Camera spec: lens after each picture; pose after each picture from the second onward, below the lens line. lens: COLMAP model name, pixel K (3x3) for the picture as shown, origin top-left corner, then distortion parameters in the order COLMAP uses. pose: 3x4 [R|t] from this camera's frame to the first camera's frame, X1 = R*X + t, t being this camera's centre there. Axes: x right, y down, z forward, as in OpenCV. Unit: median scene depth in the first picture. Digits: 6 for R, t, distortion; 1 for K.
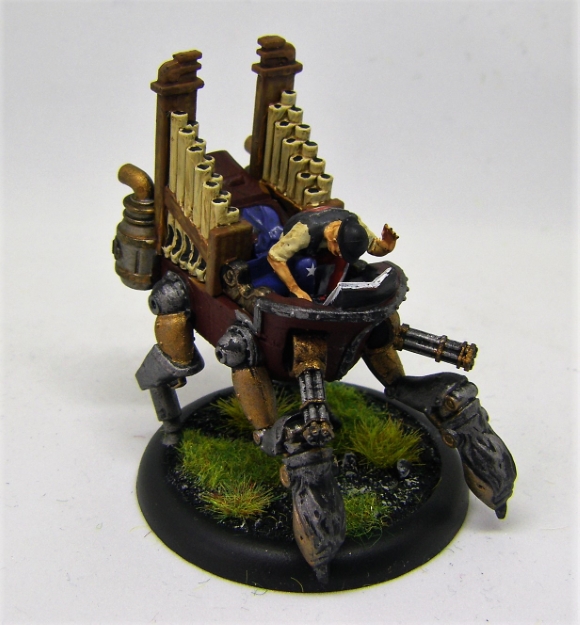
lens RADIAL K [[1122.0, 0, 292.8], [0, 1122.0, 249.5], [0, 0, 1]] dist [-0.141715, 0.000000]
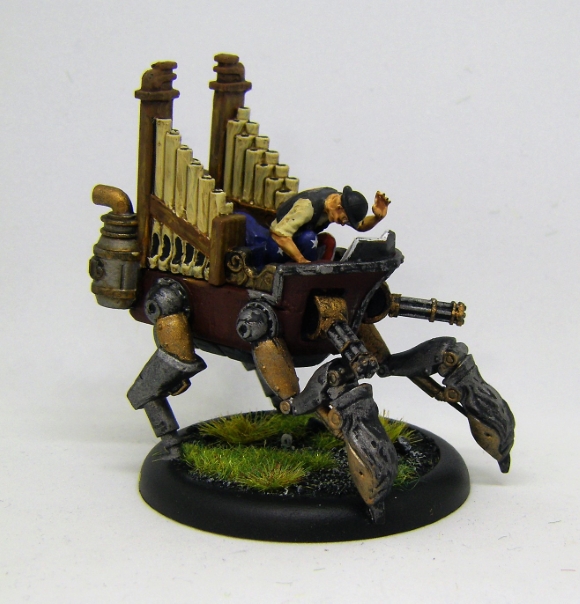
lens RADIAL K [[1435.7, 0, 292.6], [0, 1435.7, 305.5], [0, 0, 1]] dist [0.092972, 0.000000]
pose [[0.952391, -0.093911, 0.290056, -0.396407], [0.147433, 0.974605, -0.168548, 0.296433], [-0.266861, 0.203287, 0.942051, -0.273981]]
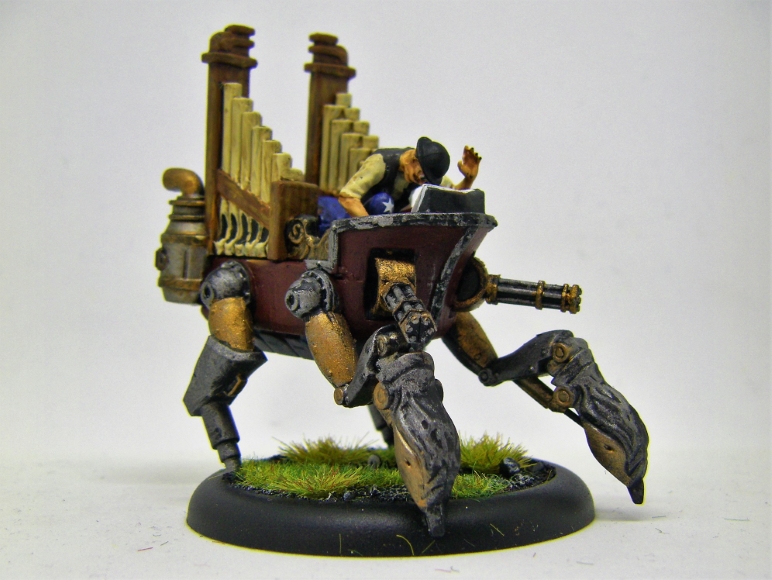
lens RADIAL K [[1198.2, 0, 381.5], [0, 1198.2, 291.1], [0, 0, 1]] dist [-0.025192, 0.000000]
pose [[0.994603, -0.046834, 0.092578, -0.078691], [0.079529, 0.917200, -0.390409, 0.441008], [-0.066629, 0.395664, 0.915975, 0.140189]]
